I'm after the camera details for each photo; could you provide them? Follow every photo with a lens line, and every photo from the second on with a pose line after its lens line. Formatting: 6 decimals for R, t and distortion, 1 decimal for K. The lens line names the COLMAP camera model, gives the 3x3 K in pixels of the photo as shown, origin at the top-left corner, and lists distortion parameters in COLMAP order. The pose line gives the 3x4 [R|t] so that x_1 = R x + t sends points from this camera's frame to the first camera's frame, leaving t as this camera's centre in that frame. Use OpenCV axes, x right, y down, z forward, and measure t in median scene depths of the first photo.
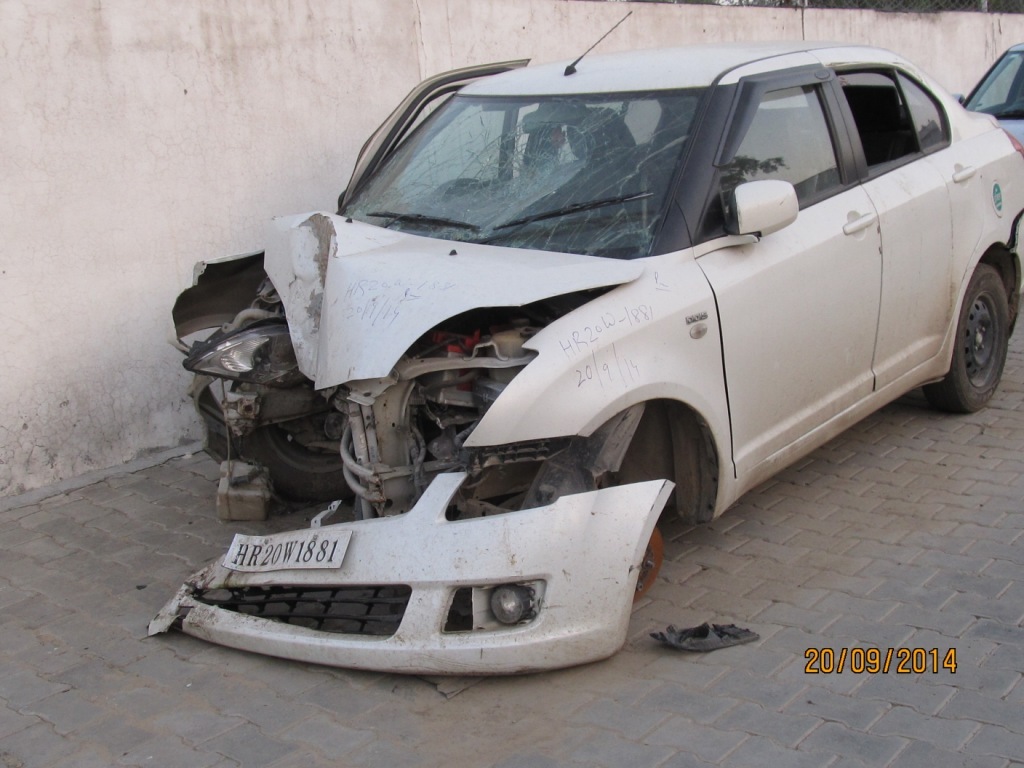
lens RADIAL K [[1317.1, 0, 512.0], [0, 1317.1, 384.0], [0, 0, 1]] dist [-0.077932, 0.123843]
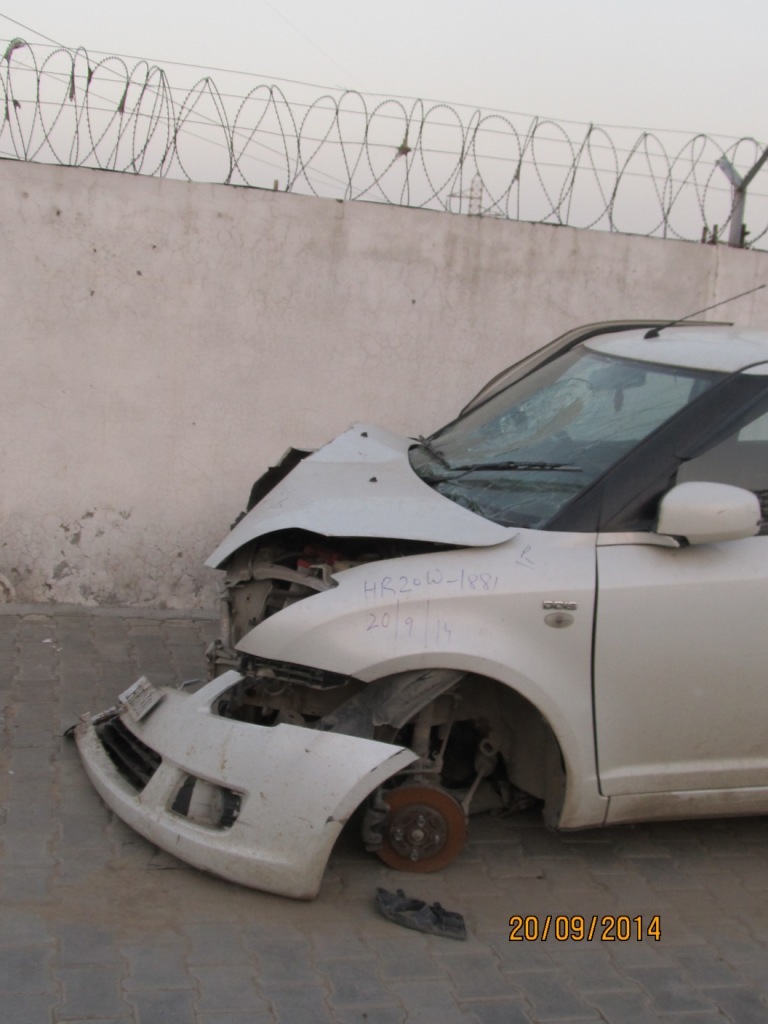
lens RADIAL K [[1317.1, 0, 384.0], [0, 1317.1, 512.0], [0, 0, 1]] dist [-0.077932, 0.123843]
pose [[0.785058, 0.233685, -0.573650, 0.434662], [-0.273501, 0.961713, 0.017474, -0.074556], [0.555770, 0.143175, 0.818914, 0.129540]]
